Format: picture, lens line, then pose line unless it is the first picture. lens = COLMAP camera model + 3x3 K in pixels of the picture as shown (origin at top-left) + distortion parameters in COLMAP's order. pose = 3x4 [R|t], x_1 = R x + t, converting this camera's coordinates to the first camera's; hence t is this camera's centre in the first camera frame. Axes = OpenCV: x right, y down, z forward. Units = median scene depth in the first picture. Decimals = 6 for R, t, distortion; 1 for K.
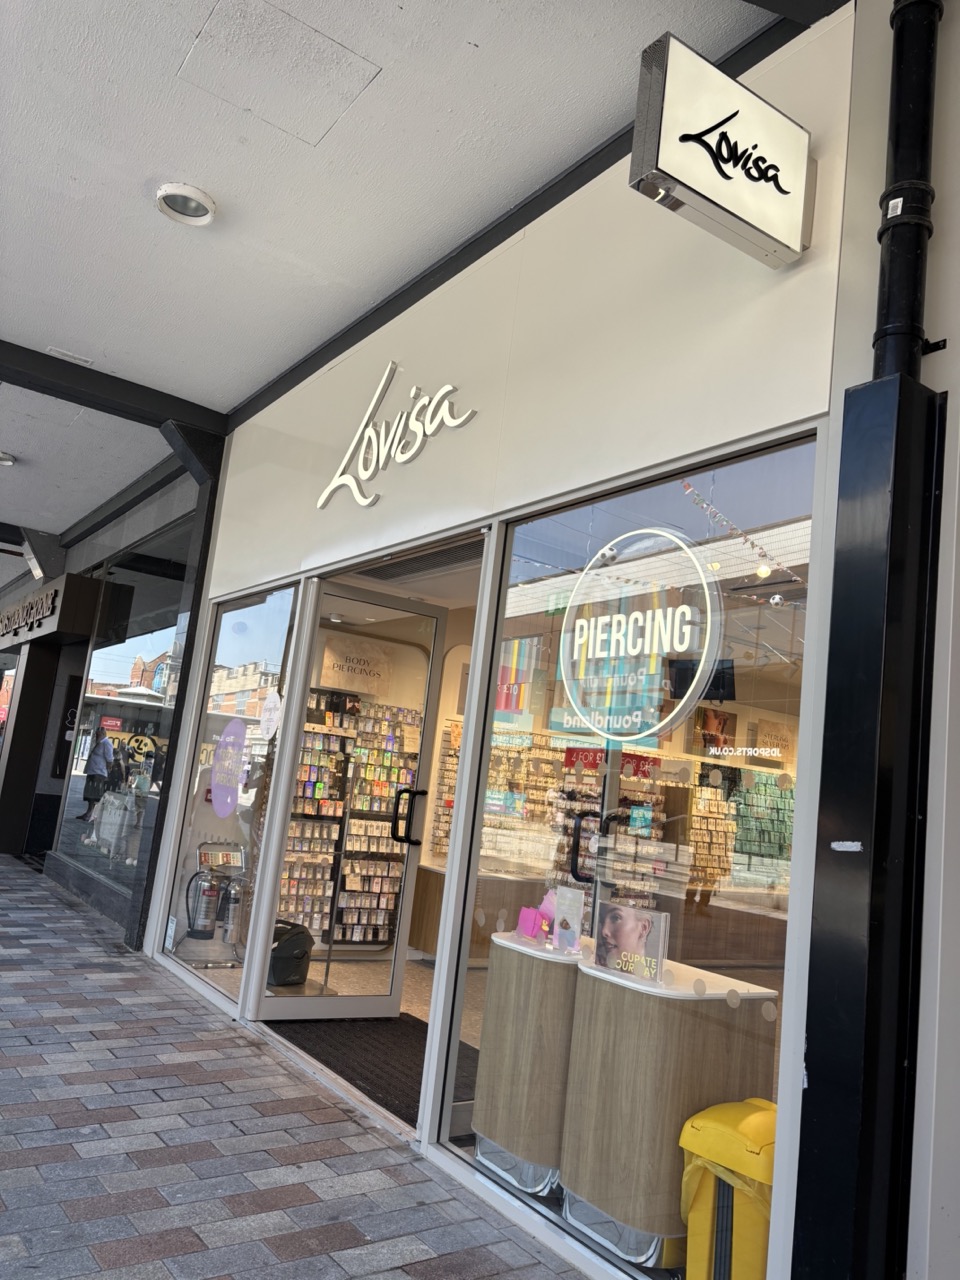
lens RADIAL K [[973.3, 0, 482.7], [0, 973.3, 635.2], [0, 0, 1]] dist [-0.000159, -0.002911]
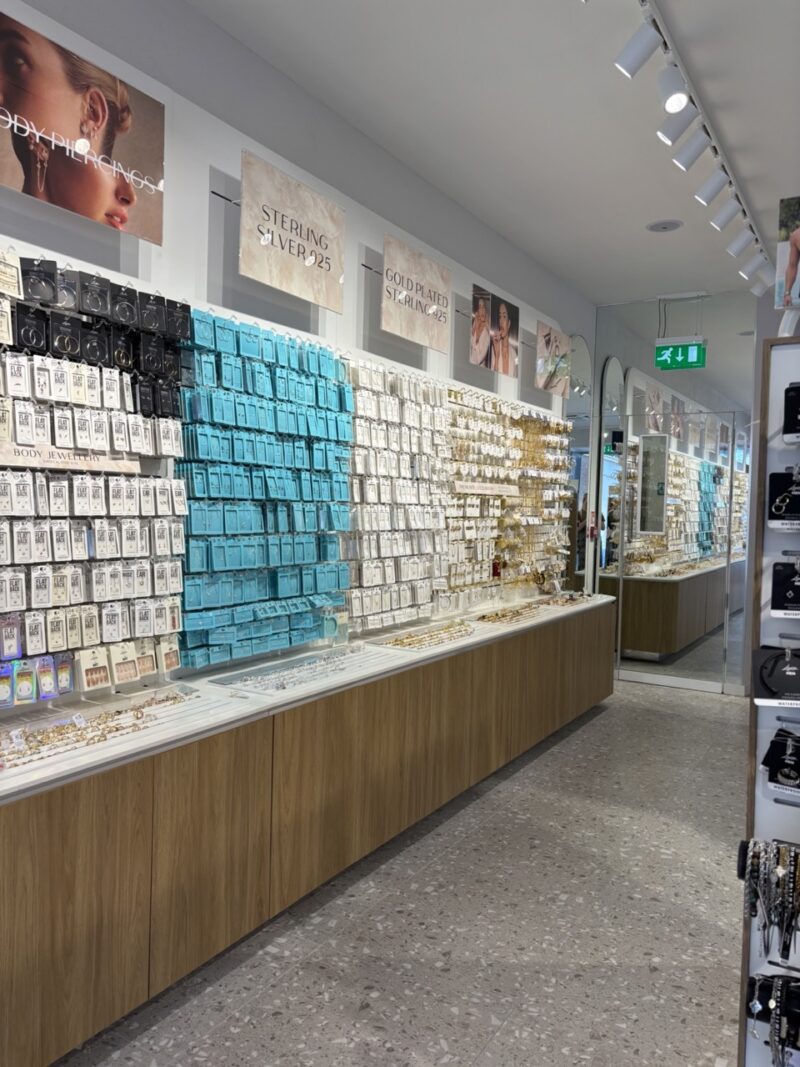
lens RADIAL K [[811.4, 0, 399.3], [0, 811.4, 525.8], [0, 0, 1]] dist [-0.000159, -0.002911]
pose [[0.905274, -0.102057, 0.412387, 0.215731], [0.011019, 0.976030, 0.217358, 0.151486], [-0.424685, -0.192224, 0.884699, 0.746650]]
